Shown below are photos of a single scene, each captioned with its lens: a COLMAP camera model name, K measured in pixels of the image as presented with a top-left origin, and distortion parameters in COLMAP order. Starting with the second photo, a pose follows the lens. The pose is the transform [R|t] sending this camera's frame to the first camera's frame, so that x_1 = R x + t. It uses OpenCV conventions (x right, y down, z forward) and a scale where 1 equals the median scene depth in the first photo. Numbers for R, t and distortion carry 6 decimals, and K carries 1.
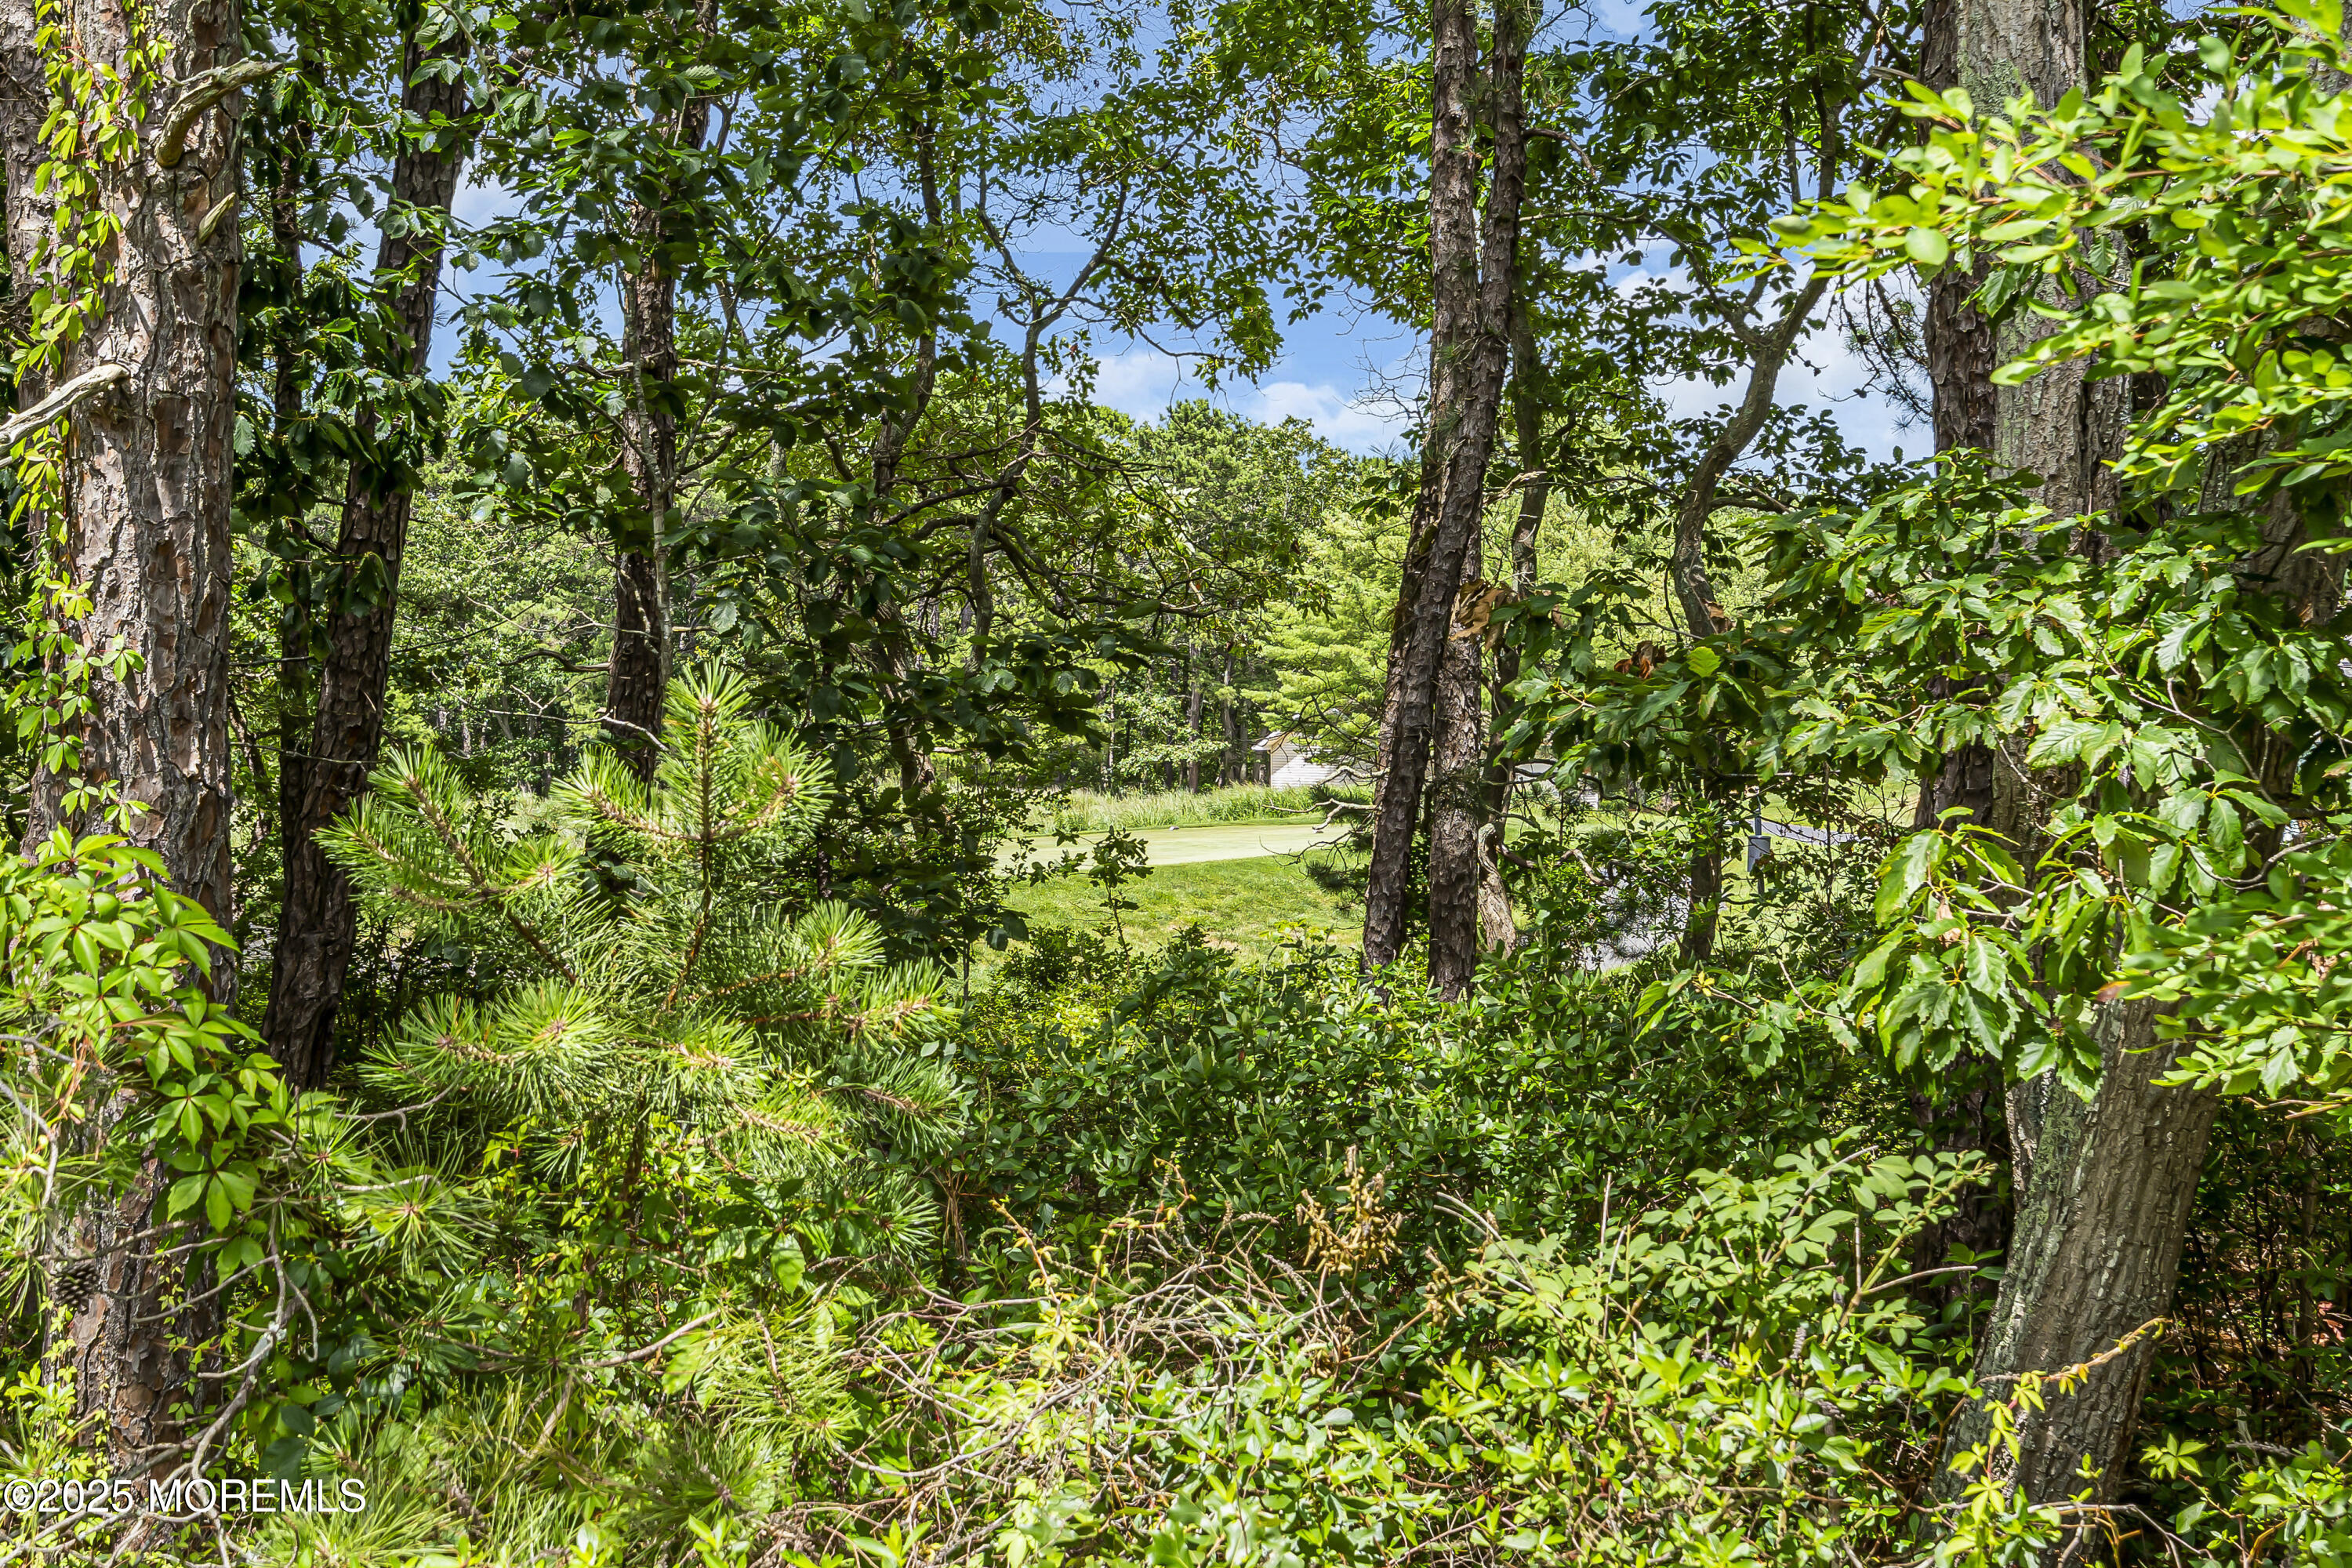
lens RADIAL K [[3531.0, 0, 1176.0], [0, 3531.0, 784.0], [0, 0, 1]] dist [0.001999, 0.015643]
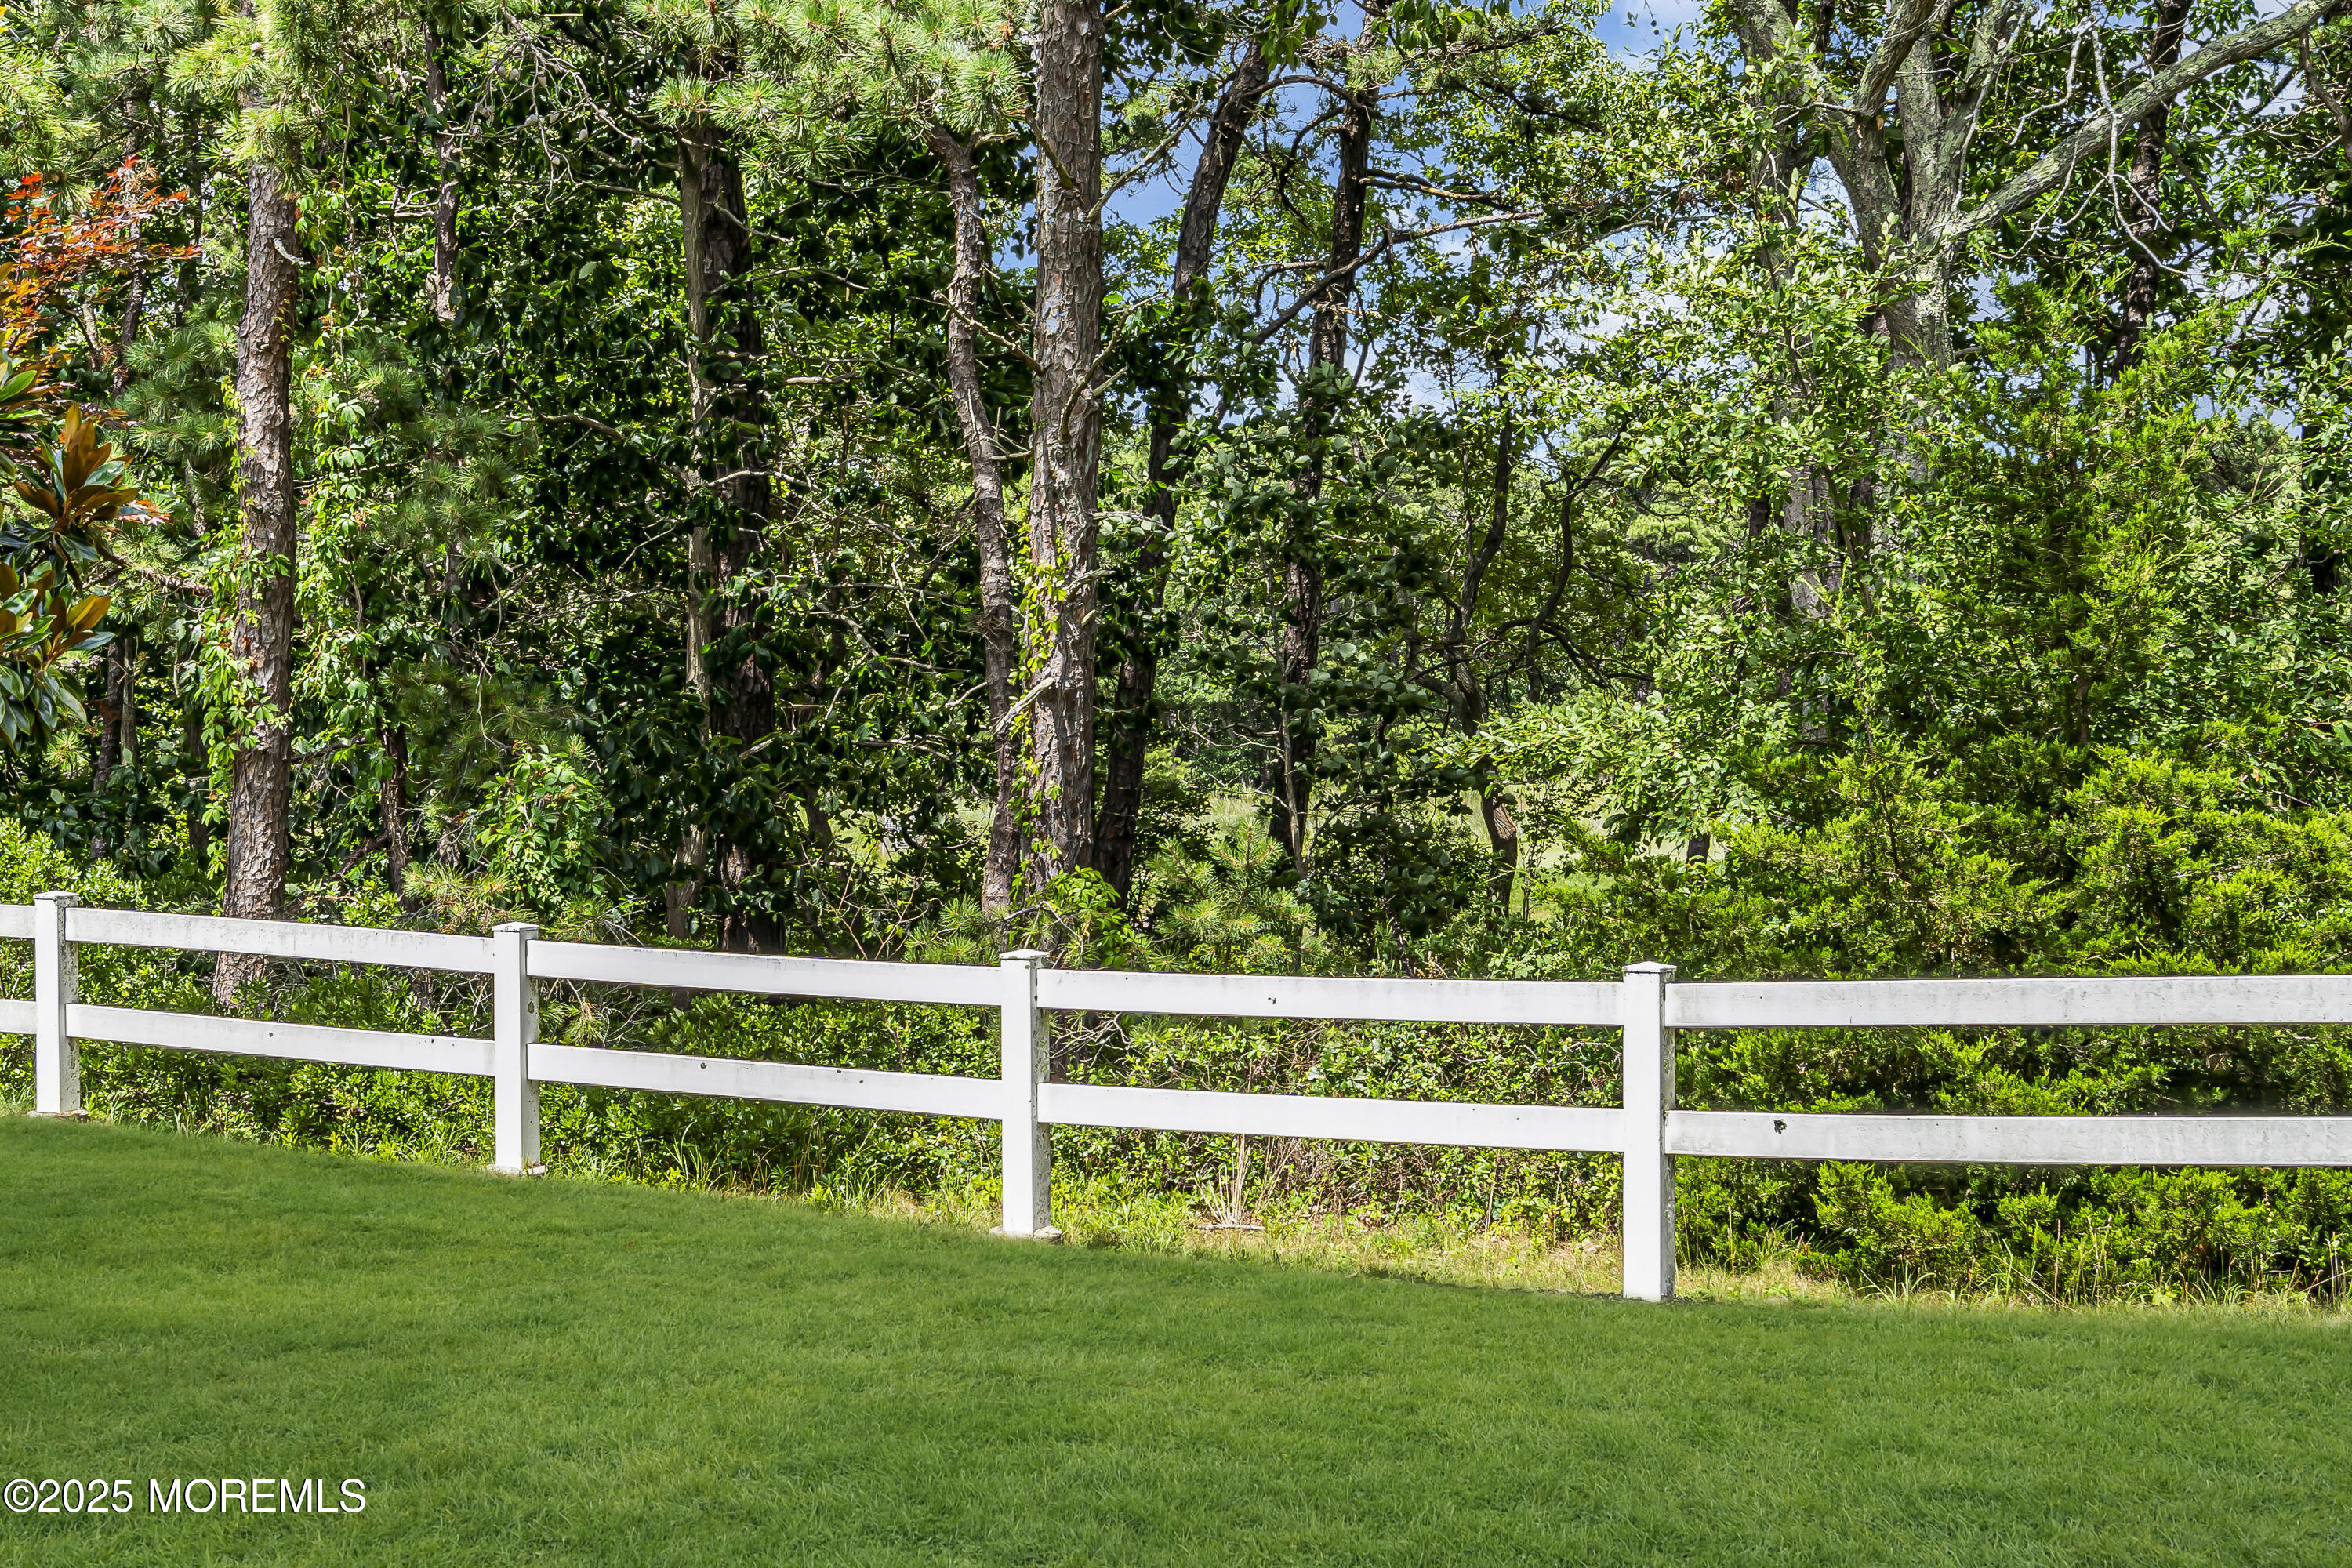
lens RADIAL K [[3531.0, 0, 1176.0], [0, 3531.0, 784.0], [0, 0, 1]] dist [0.001999, 0.015643]
pose [[0.980398, 0.000907, -0.197024, 0.301489], [-0.001002, 0.999999, -0.000385, -0.039284], [0.197023, 0.000574, 0.980399, -1.523525]]
